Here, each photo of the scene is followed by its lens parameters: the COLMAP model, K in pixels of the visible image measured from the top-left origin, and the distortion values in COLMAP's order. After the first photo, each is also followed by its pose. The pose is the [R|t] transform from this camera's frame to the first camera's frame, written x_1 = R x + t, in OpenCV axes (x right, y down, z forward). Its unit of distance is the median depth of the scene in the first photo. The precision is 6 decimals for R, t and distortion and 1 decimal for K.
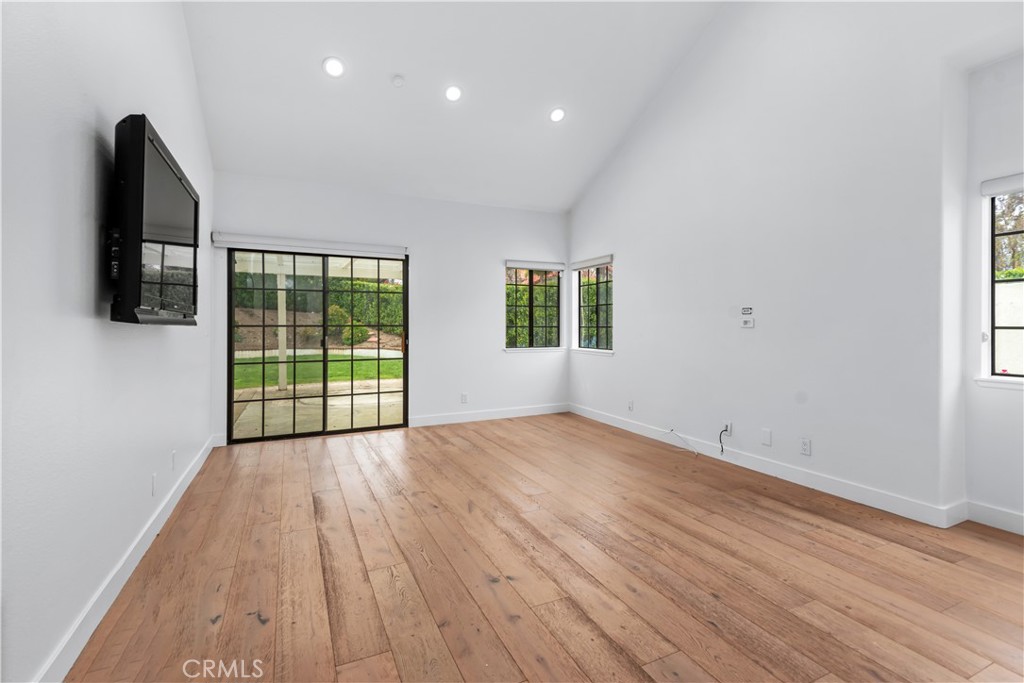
lens RADIAL K [[466.5, 0, 511.2], [0, 466.5, 331.5], [0, 0, 1]] dist [0.020820, -0.004426]
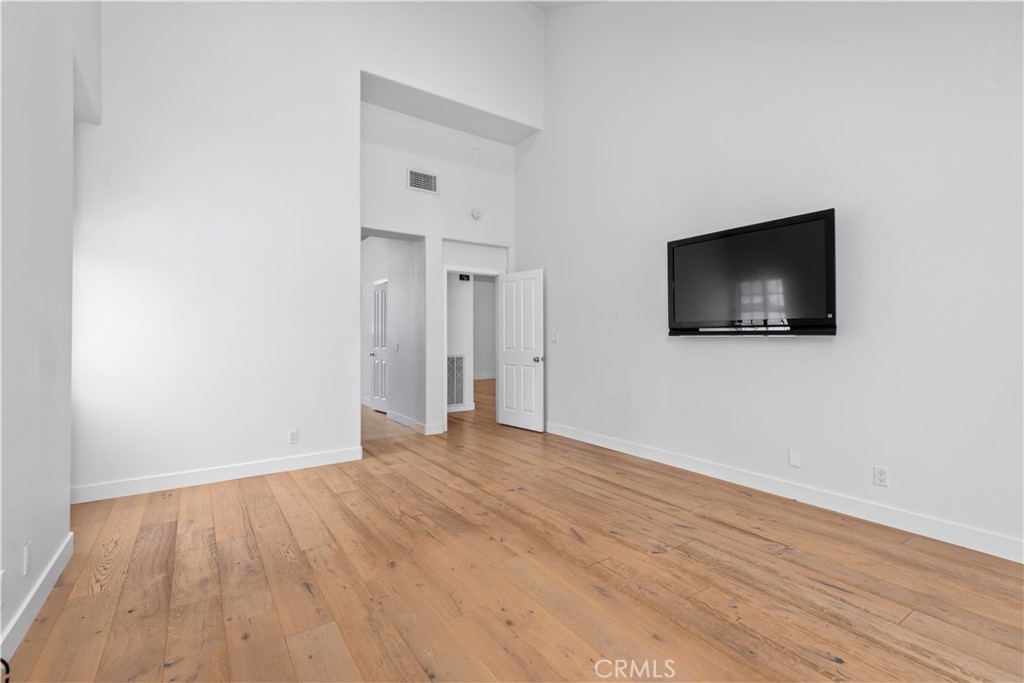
lens RADIAL K [[466.5, 0, 511.4], [0, 466.5, 338.0], [0, 0, 1]] dist [0.020820, -0.004426]
pose [[-0.988517, 0.001131, -0.151106, 0.202726], [-0.000636, 0.999932, 0.011642, -0.022171], [0.151109, 0.011605, -0.988449, 2.162075]]
